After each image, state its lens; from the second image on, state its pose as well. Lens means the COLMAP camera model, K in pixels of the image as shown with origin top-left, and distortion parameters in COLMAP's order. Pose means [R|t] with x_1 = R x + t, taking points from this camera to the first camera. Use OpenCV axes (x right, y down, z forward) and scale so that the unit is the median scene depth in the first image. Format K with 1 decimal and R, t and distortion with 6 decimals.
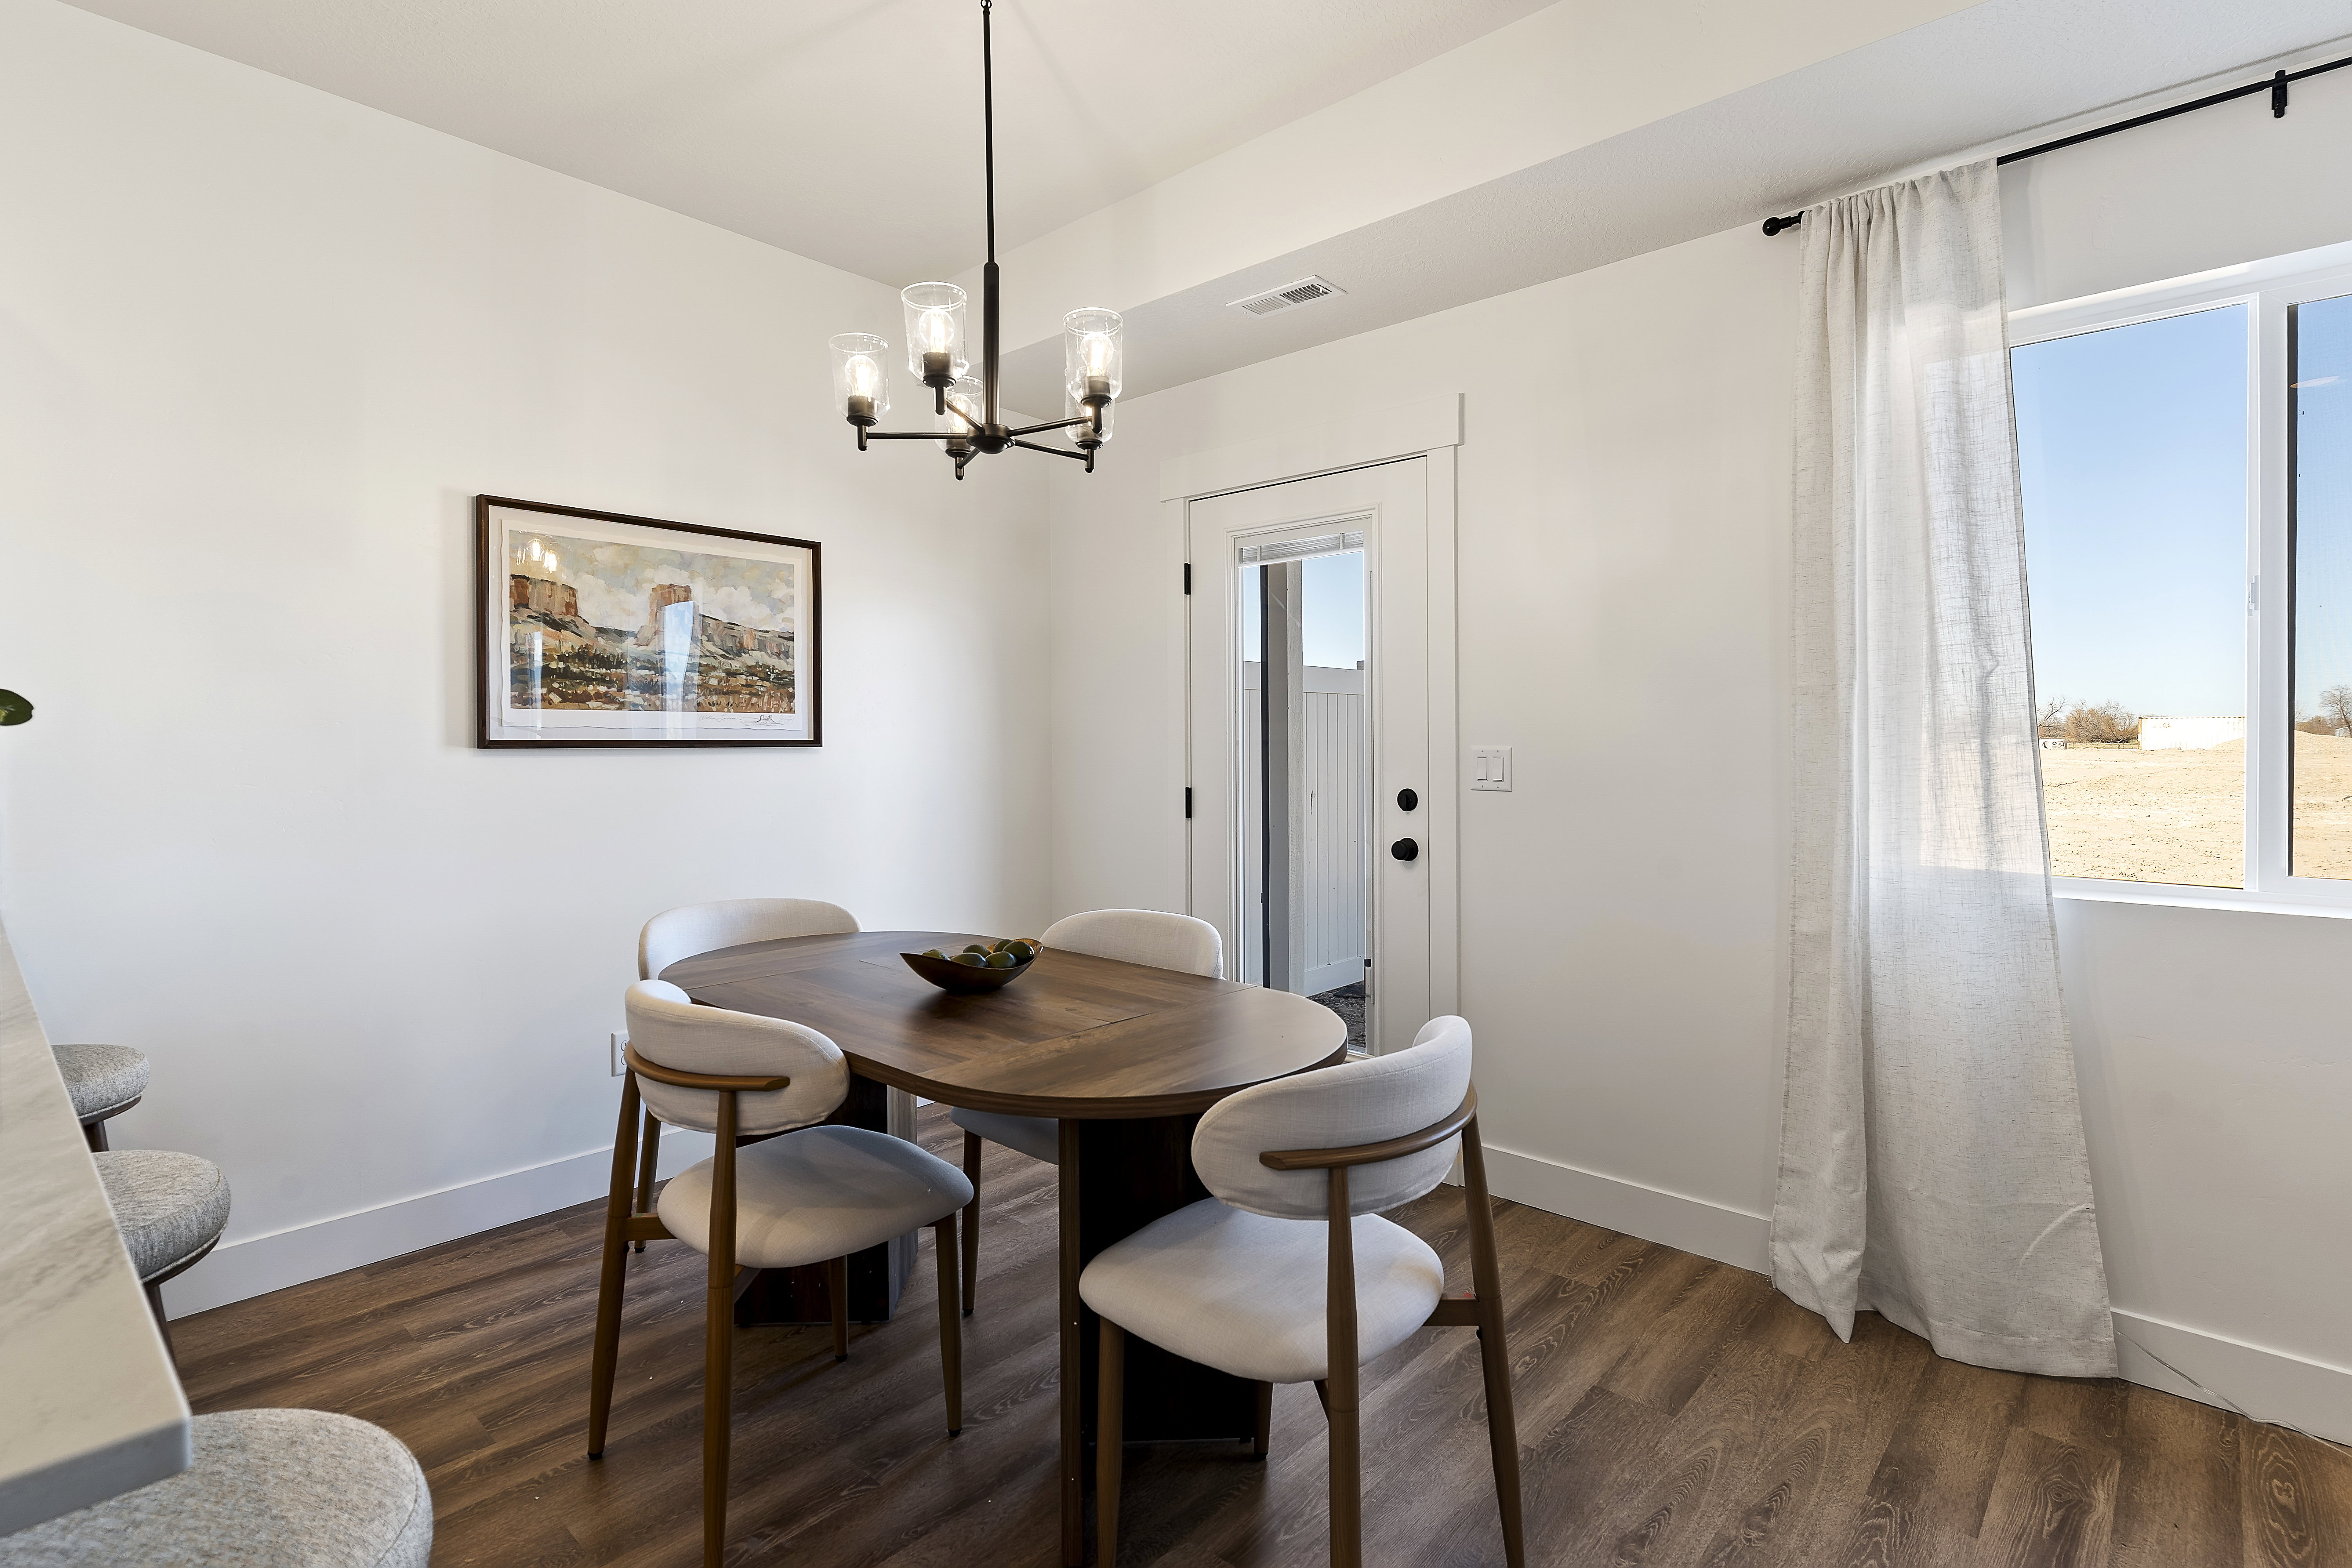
lens RADIAL K [[1136.8, 0, 1180.3], [0, 1136.8, 748.1], [0, 0, 1]] dist [0.001075, 0.000385]
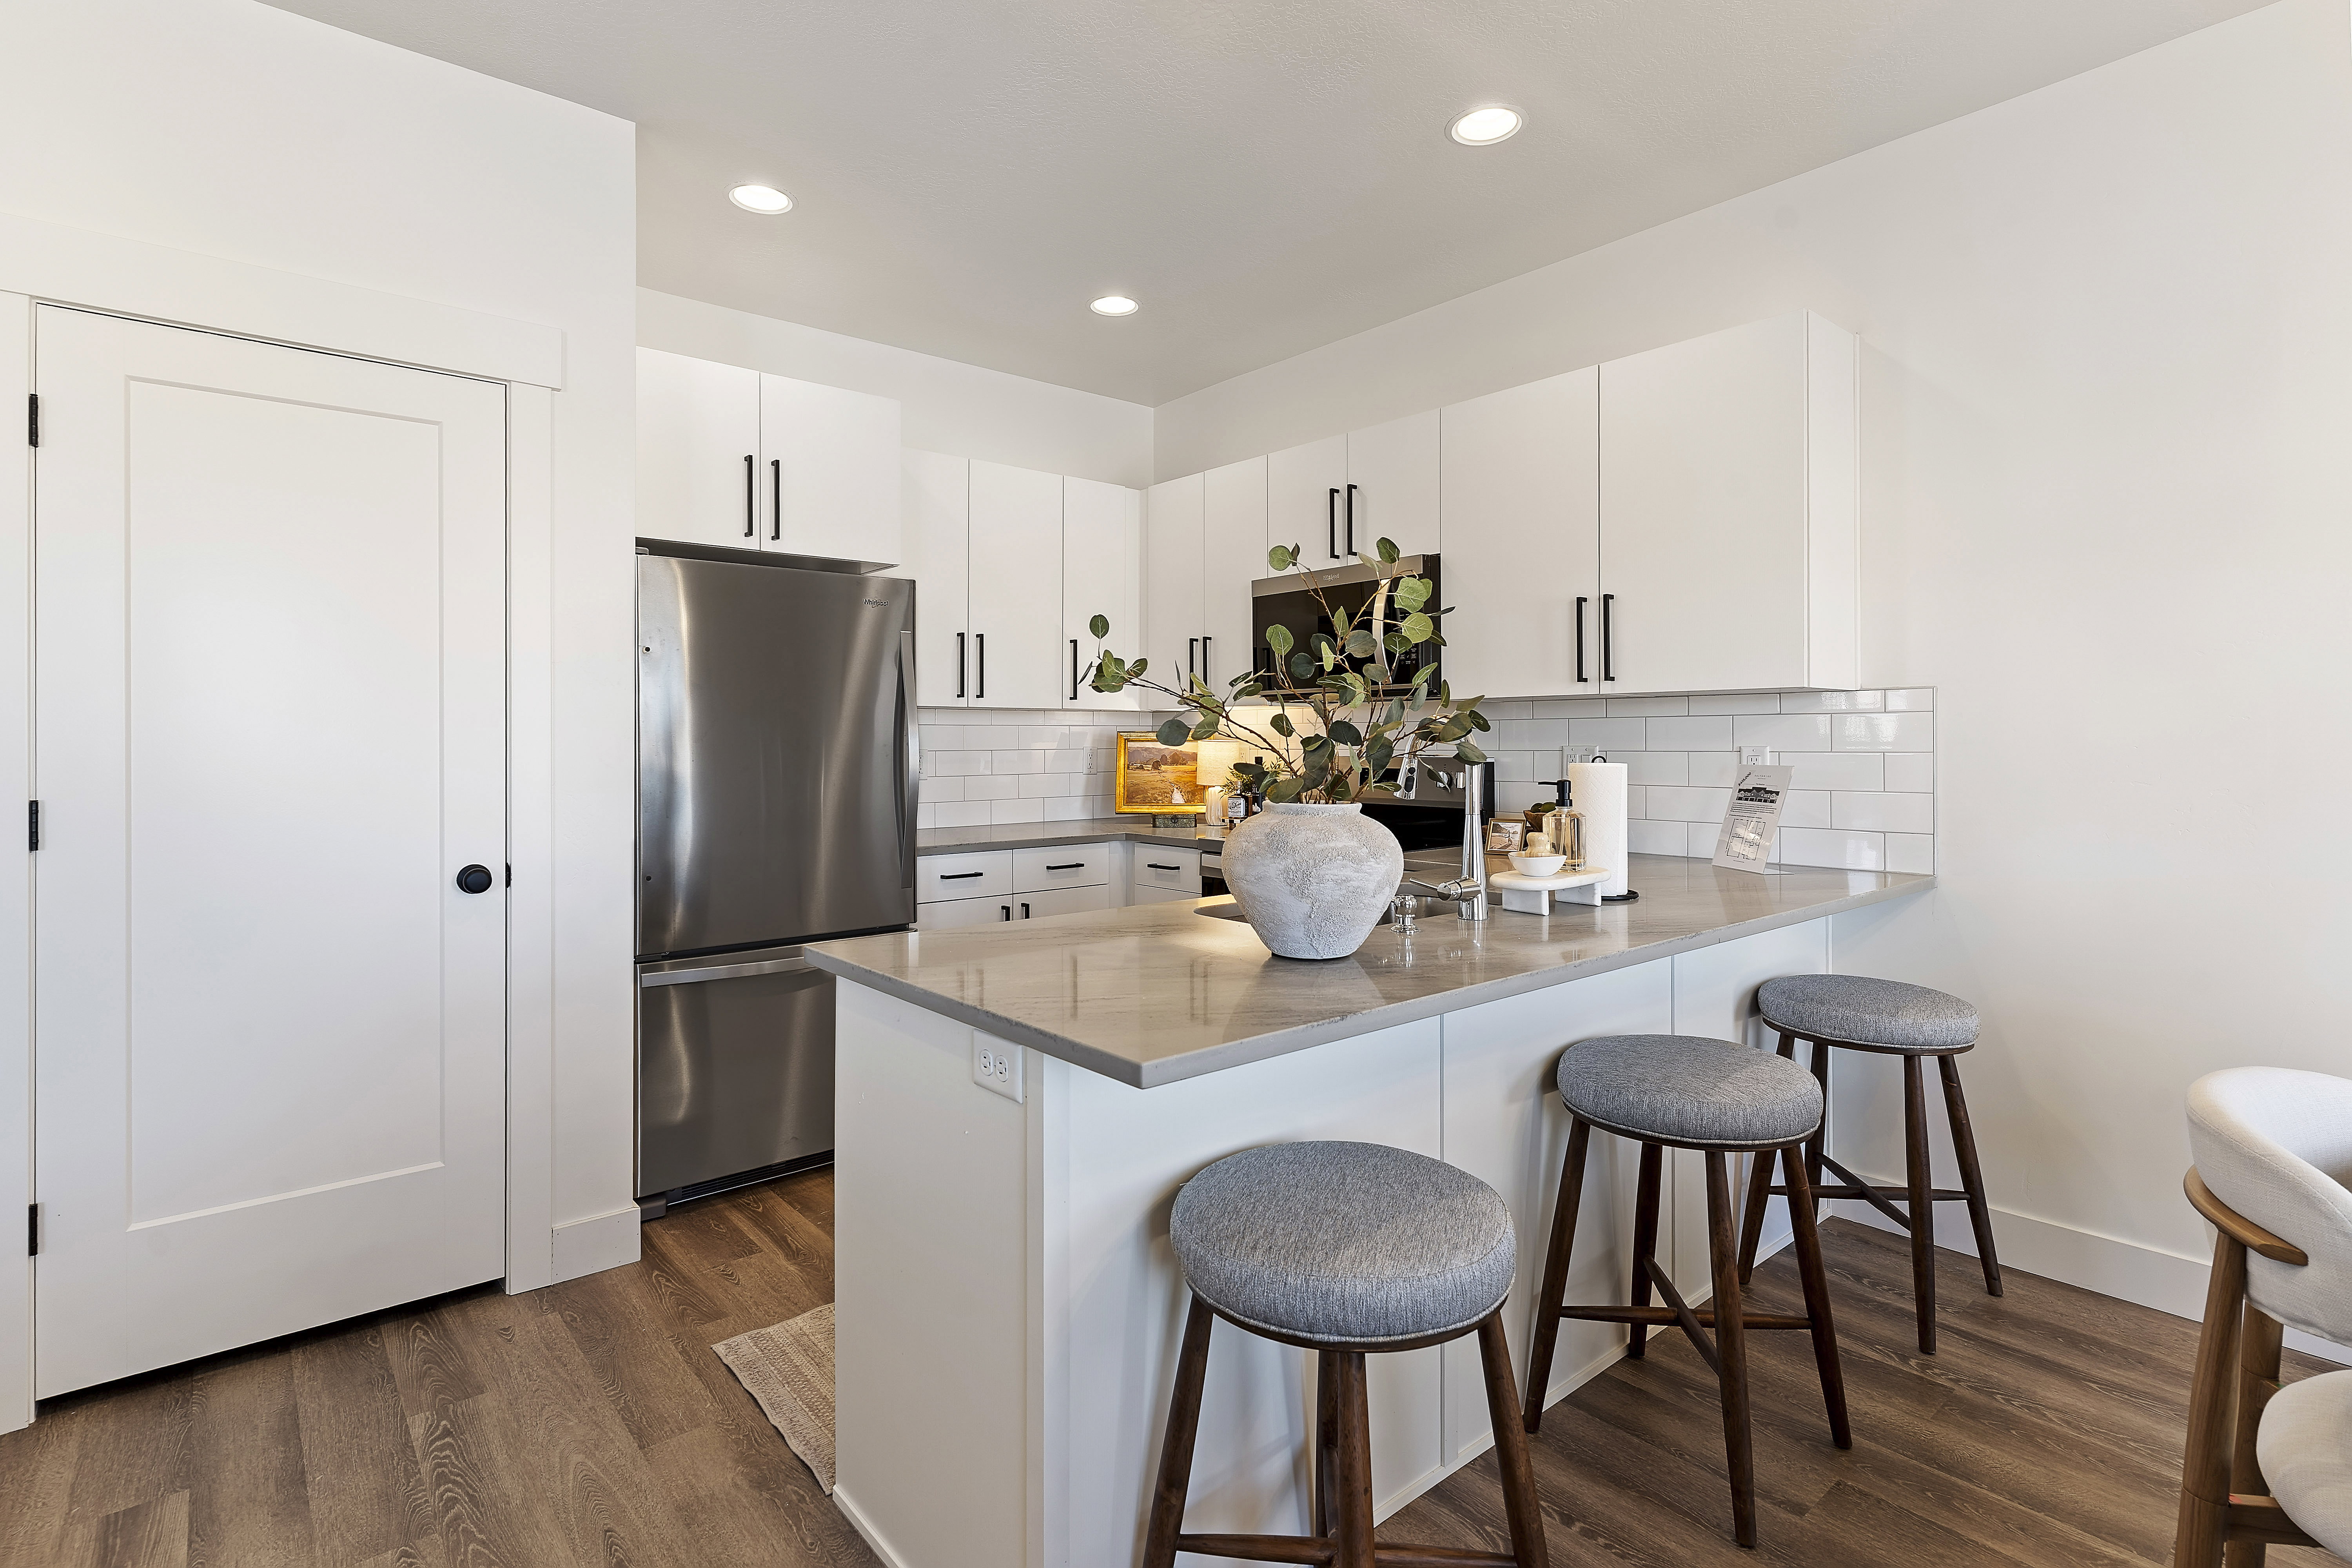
lens RADIAL K [[1136.8, 0, 1172.8], [0, 1136.8, 749.5], [0, 0, 1]] dist [0.001075, 0.000385]
pose [[-0.142103, 0.007747, -0.989822, 0.220060], [-0.005562, 0.999947, 0.008624, -0.000644], [0.989836, 0.006731, -0.142052, 0.250207]]
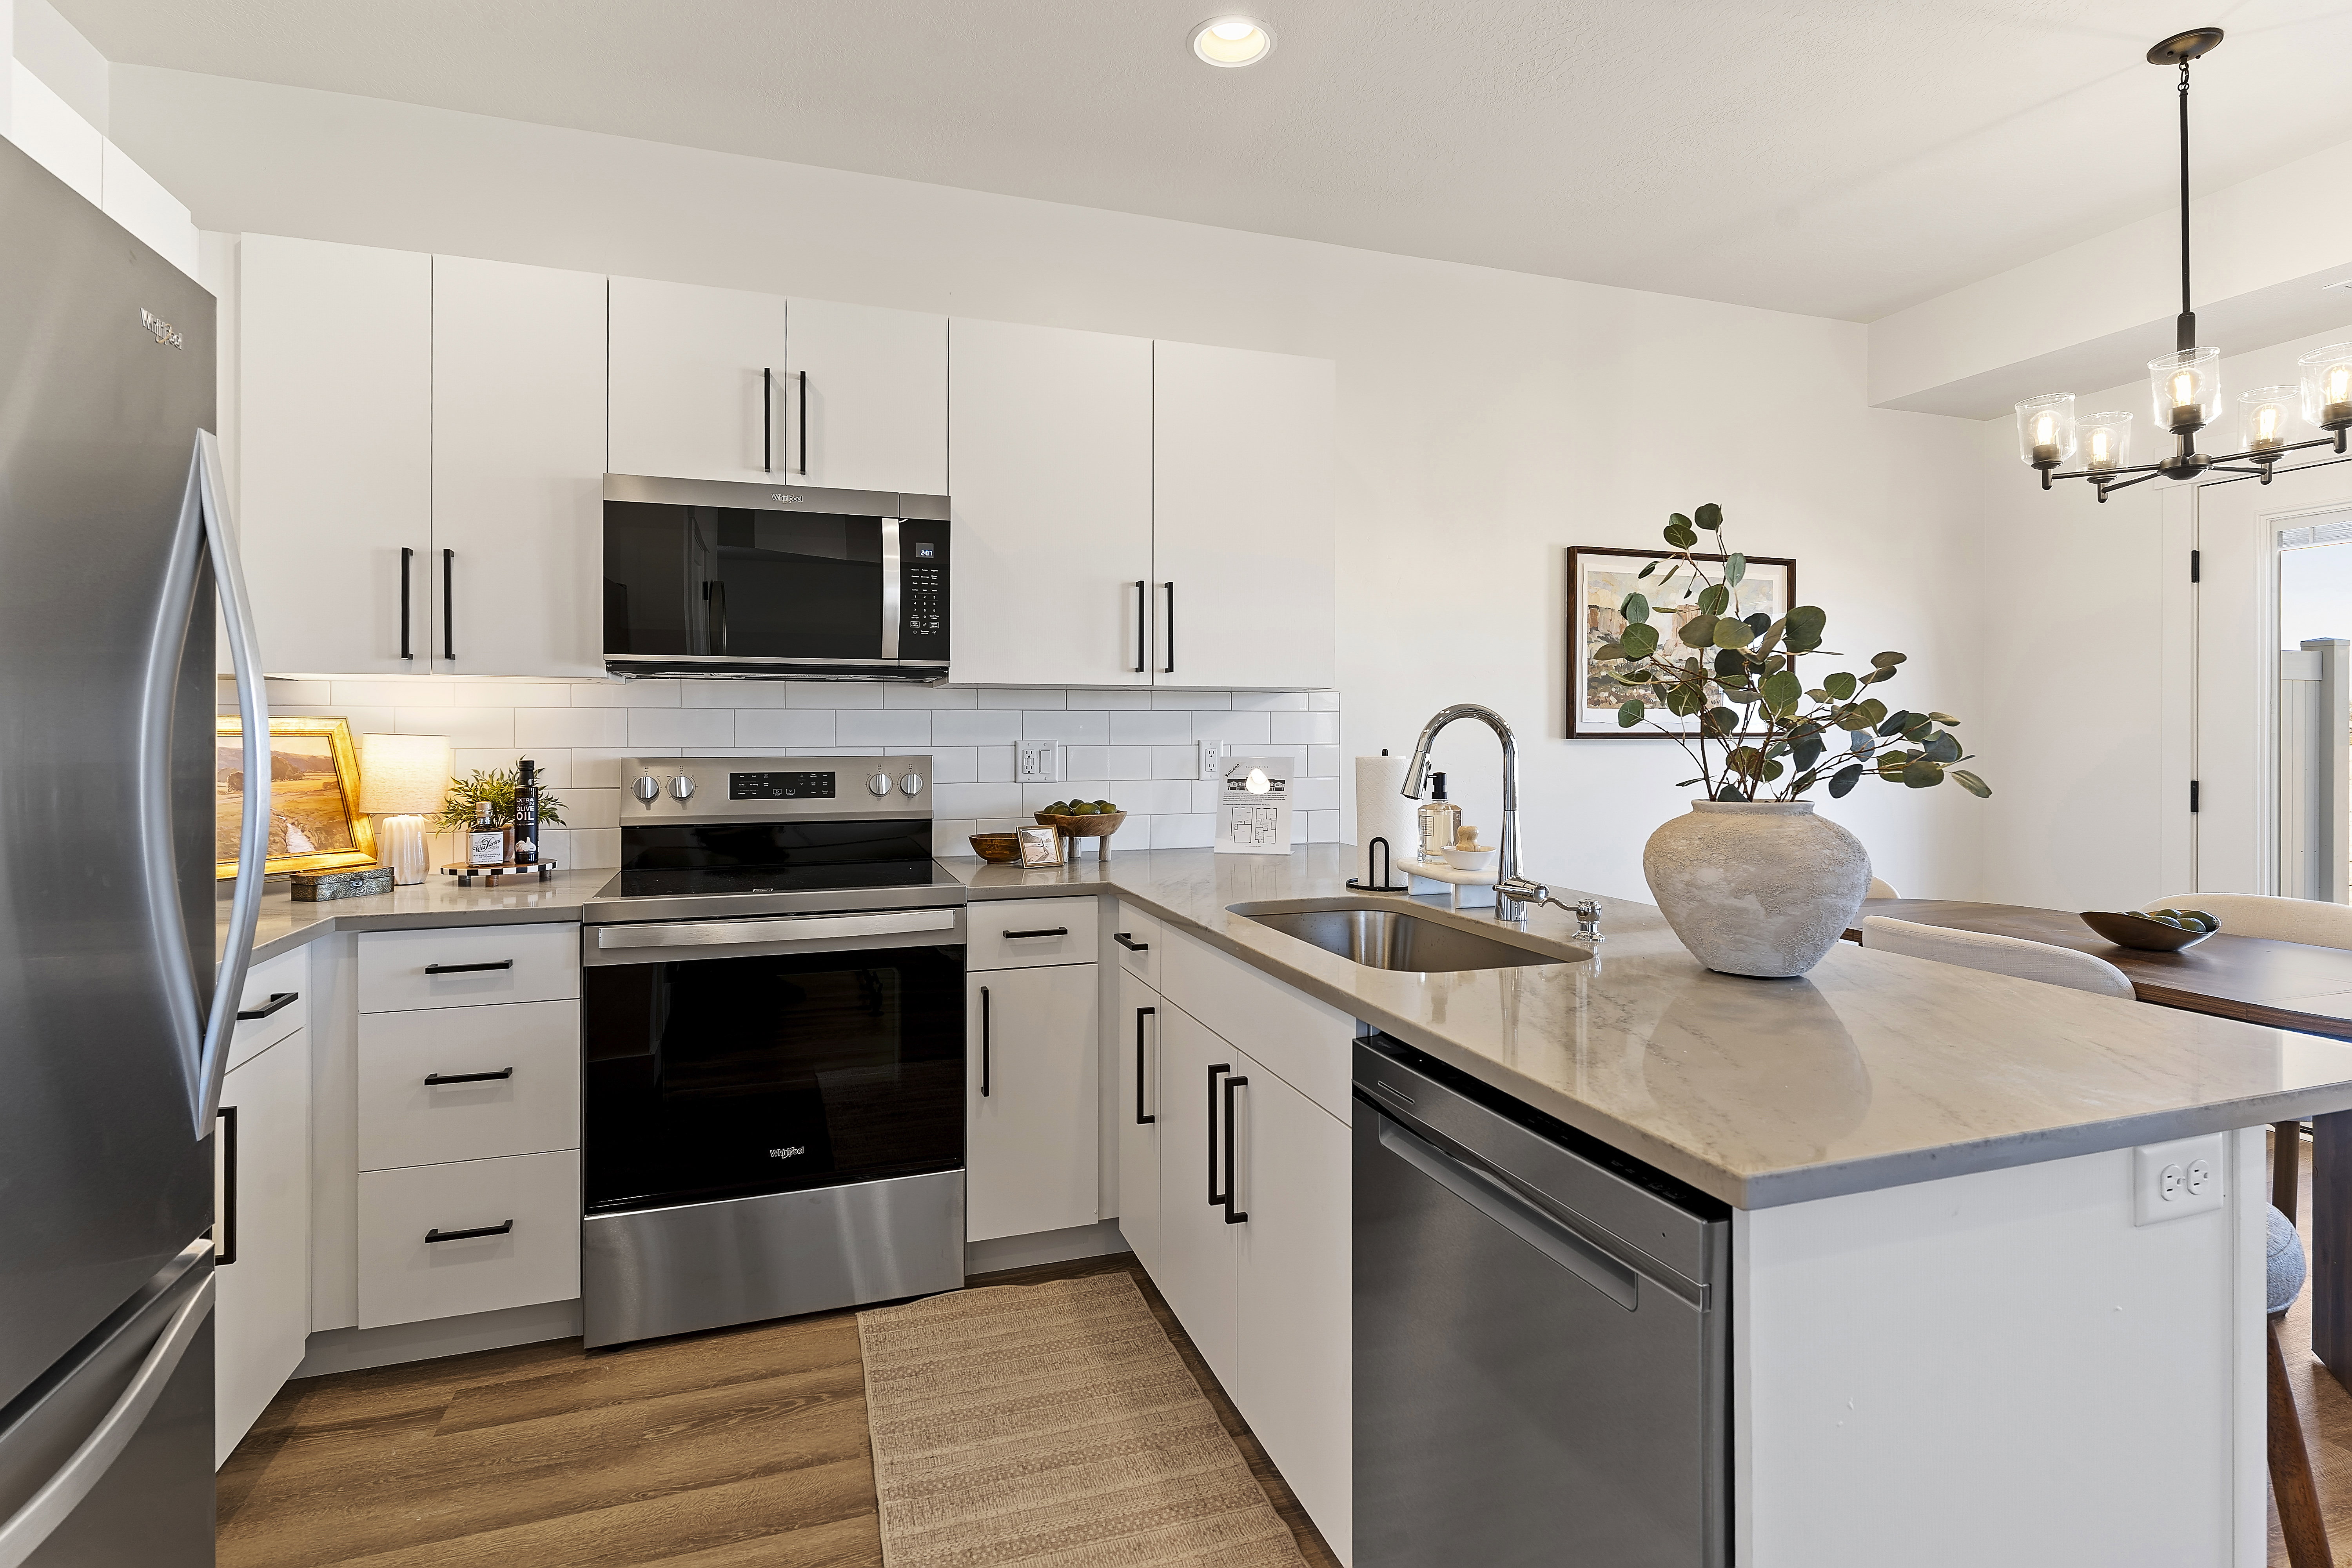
lens RADIAL K [[1136.8, 0, 1179.6], [0, 1136.8, 740.7], [0, 0, 1]] dist [0.001075, 0.000385]
pose [[0.871600, 0.001998, -0.490214, -0.334935], [-0.002761, 0.999996, -0.000833, 0.004266], [0.490211, 0.002079, 0.871601, -0.337644]]
